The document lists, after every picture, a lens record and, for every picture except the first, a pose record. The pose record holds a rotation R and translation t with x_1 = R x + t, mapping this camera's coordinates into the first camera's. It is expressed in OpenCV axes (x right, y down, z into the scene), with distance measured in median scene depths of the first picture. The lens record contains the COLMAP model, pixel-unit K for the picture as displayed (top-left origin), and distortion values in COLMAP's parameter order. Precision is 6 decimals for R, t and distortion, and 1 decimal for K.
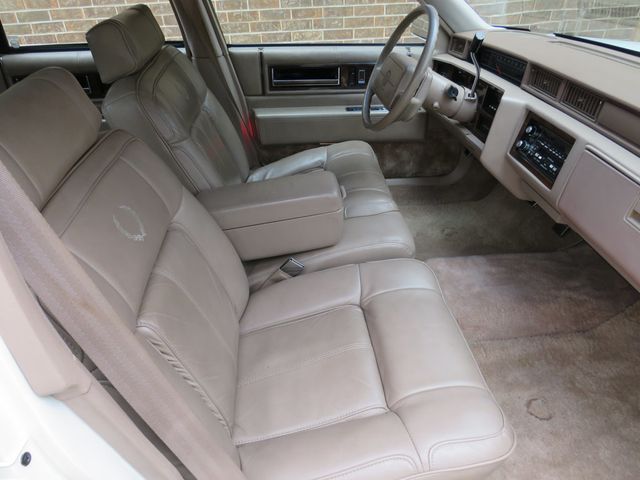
lens RADIAL K [[441.6, 0, 320.0], [0, 441.6, 240.0], [0, 0, 1]] dist [-0.009629, 0.000660]
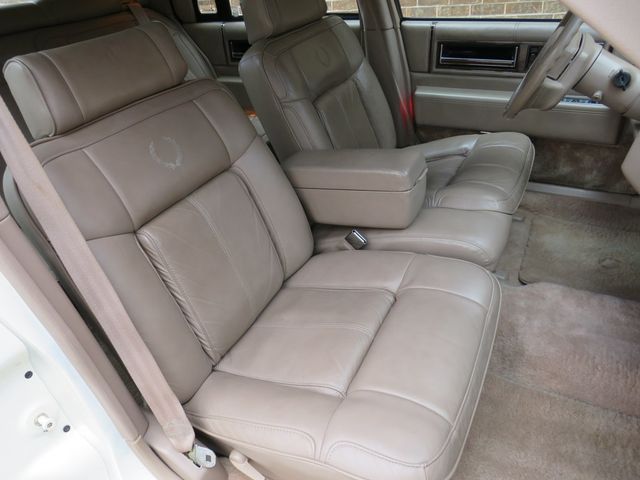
lens RADIAL K [[441.6, 0, 320.0], [0, 441.6, 240.0], [0, 0, 1]] dist [-0.009629, 0.000660]
pose [[0.843893, 0.252862, -0.473186, 0.227752], [-0.239534, 0.966761, 0.089427, -0.005747], [0.480070, 0.037877, 0.876412, 0.063904]]
